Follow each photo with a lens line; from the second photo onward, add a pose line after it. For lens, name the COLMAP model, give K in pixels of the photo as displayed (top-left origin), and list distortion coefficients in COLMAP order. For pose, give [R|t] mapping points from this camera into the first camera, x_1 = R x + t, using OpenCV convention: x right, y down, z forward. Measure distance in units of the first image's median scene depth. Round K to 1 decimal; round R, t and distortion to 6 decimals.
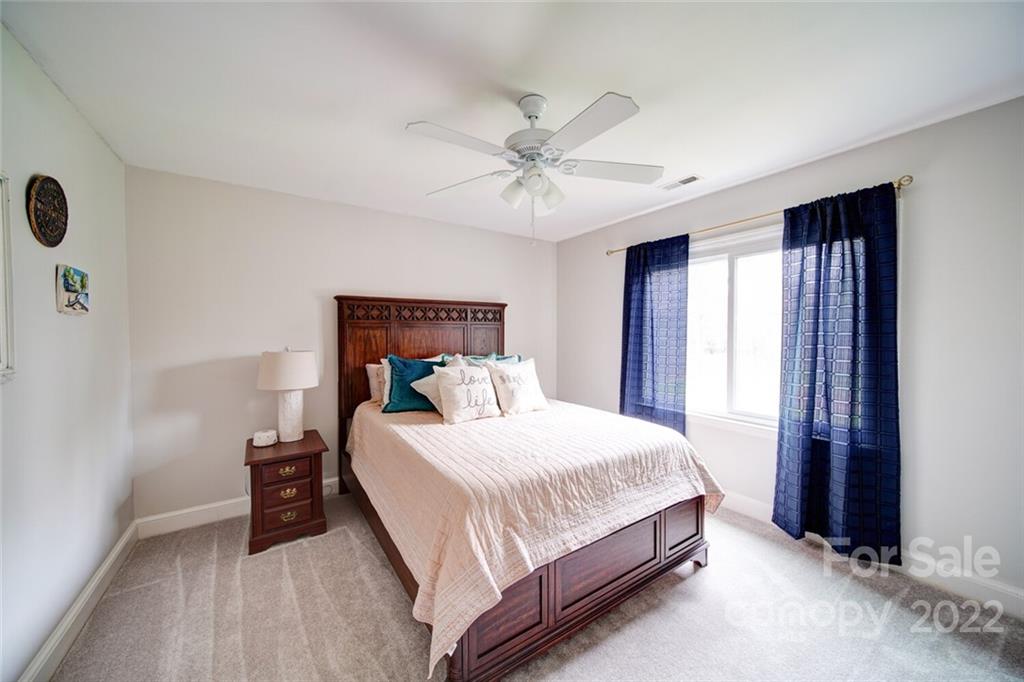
lens RADIAL K [[360.3, 0, 511.4], [0, 360.3, 338.9], [0, 0, 1]] dist [-0.000821, -0.001171]
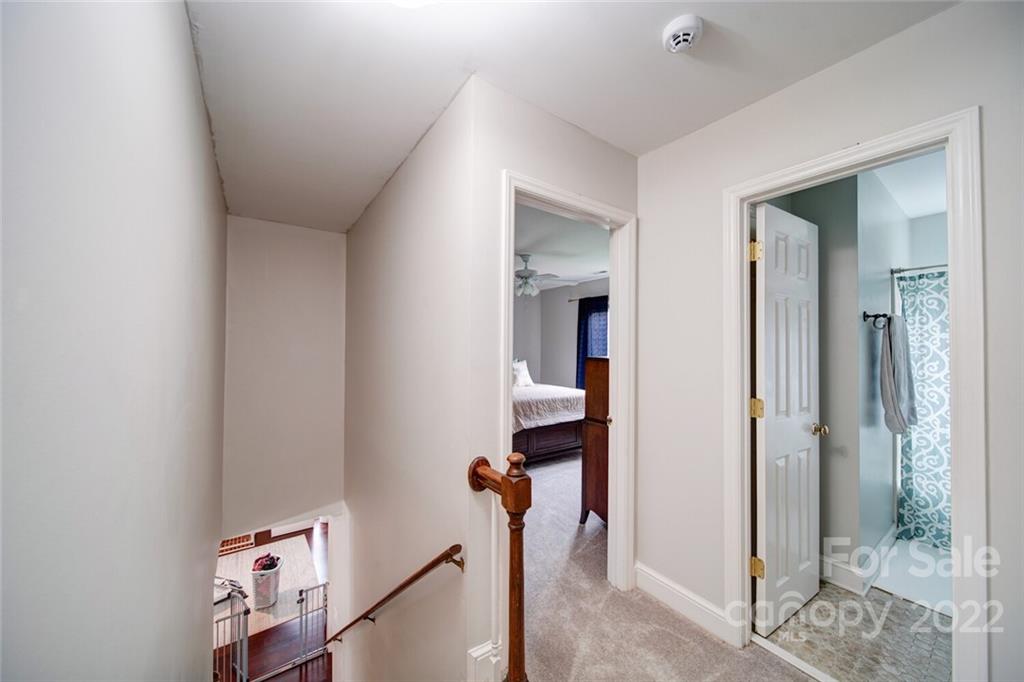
lens RADIAL K [[360.3, 0, 512.9], [0, 360.3, 343.7], [0, 0, 1]] dist [-0.000821, -0.001171]
pose [[0.999795, 0.005788, 0.019394, -0.076008], [-0.005337, 0.999717, -0.023180, 0.020352], [-0.019523, 0.023072, 0.999543, -1.446783]]
